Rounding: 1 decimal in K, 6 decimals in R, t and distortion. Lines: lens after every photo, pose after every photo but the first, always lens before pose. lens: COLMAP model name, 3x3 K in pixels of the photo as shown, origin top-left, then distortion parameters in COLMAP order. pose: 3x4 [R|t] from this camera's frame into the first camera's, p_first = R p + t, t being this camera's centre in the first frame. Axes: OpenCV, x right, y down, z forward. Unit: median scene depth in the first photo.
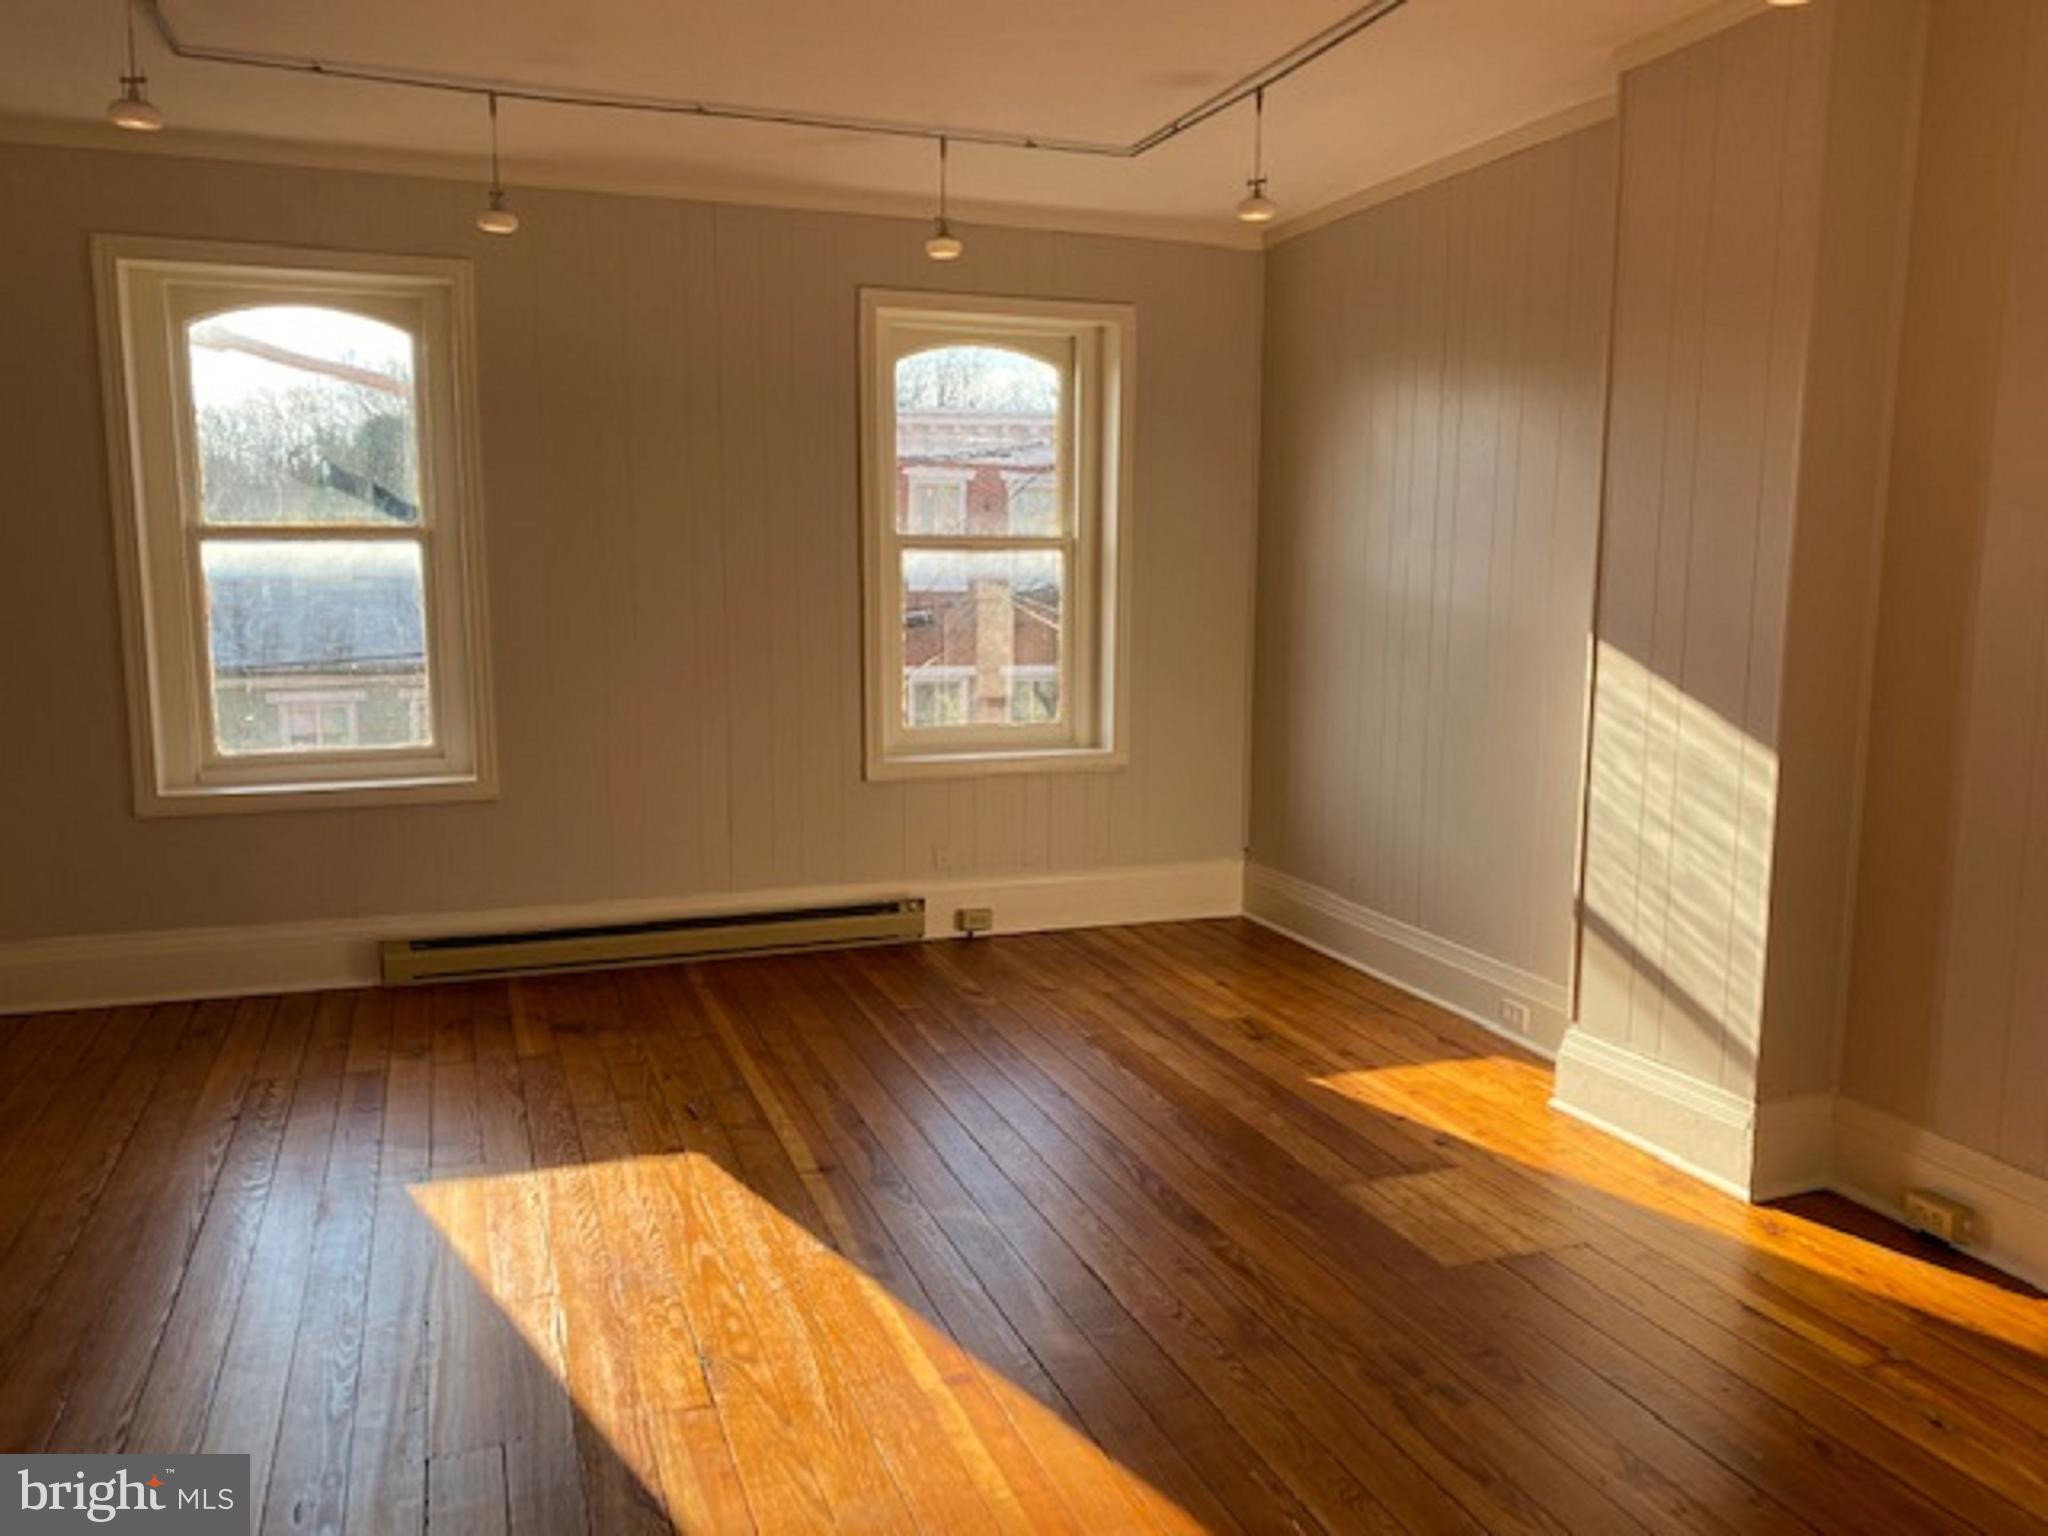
lens RADIAL K [[1554.1, 0, 1017.8], [0, 1554.1, 764.2], [0, 0, 1]] dist [0.046519, -0.056613]
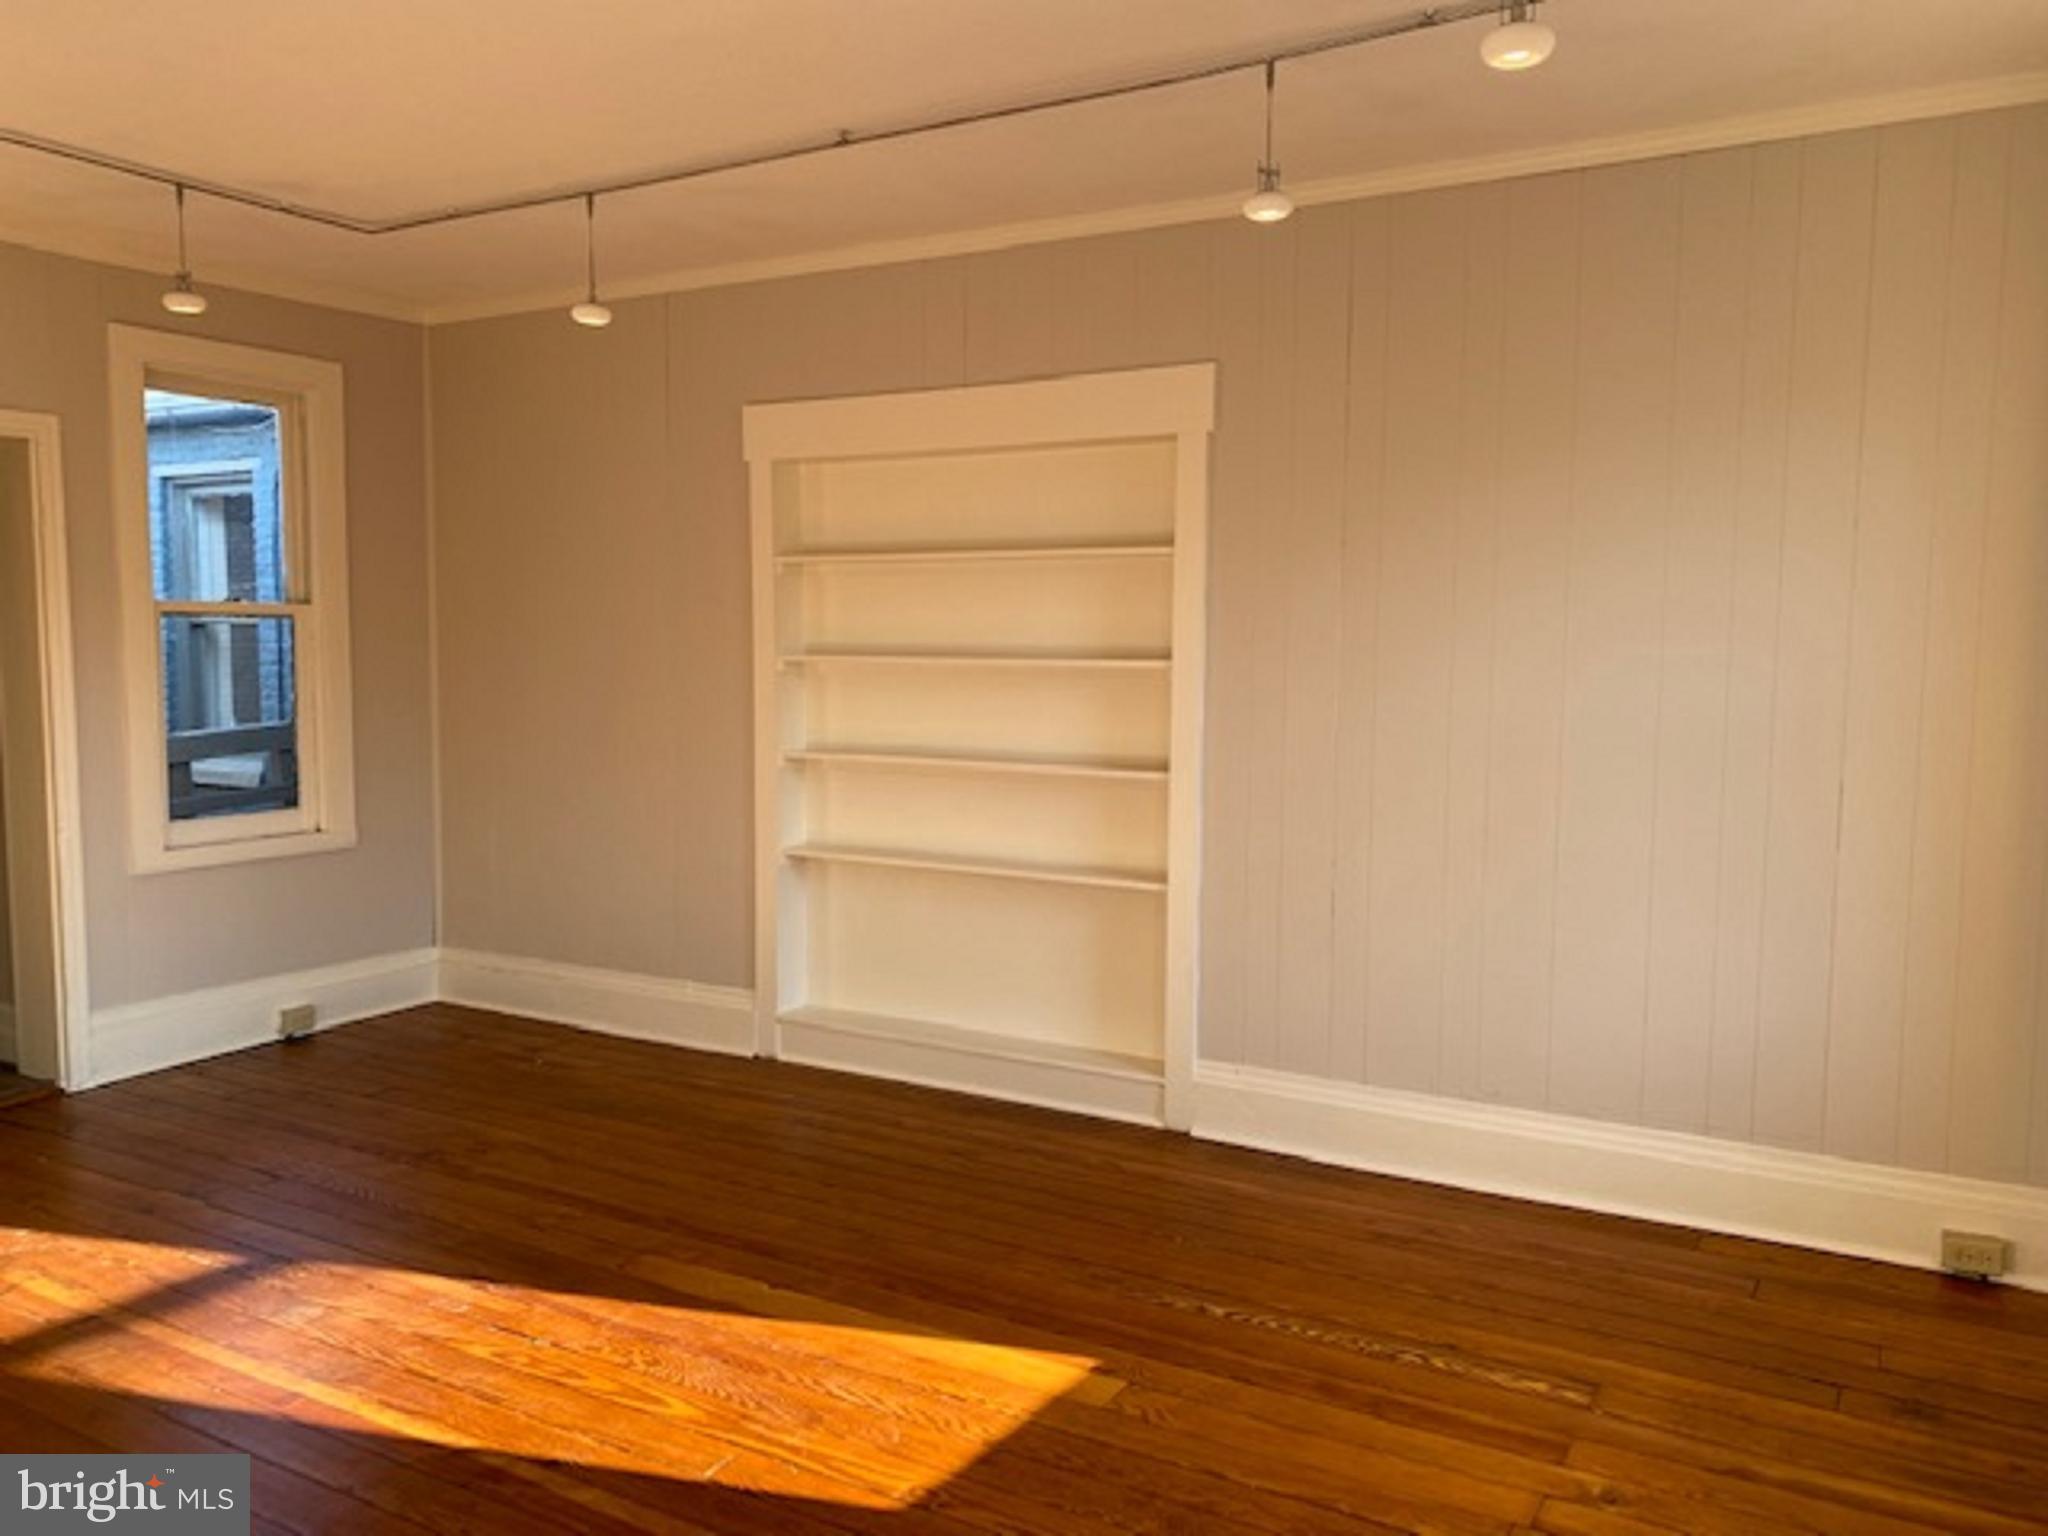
lens RADIAL K [[1546.7, 0, 1024.0], [0, 1546.7, 768.0], [0, 0, 1]] dist [0.152566, -0.225789]
pose [[-0.774592, 0.052885, -0.630247, 0.130714], [-0.080466, 0.980160, 0.181141, -0.153478], [0.627322, 0.191024, -0.754968, 1.097279]]
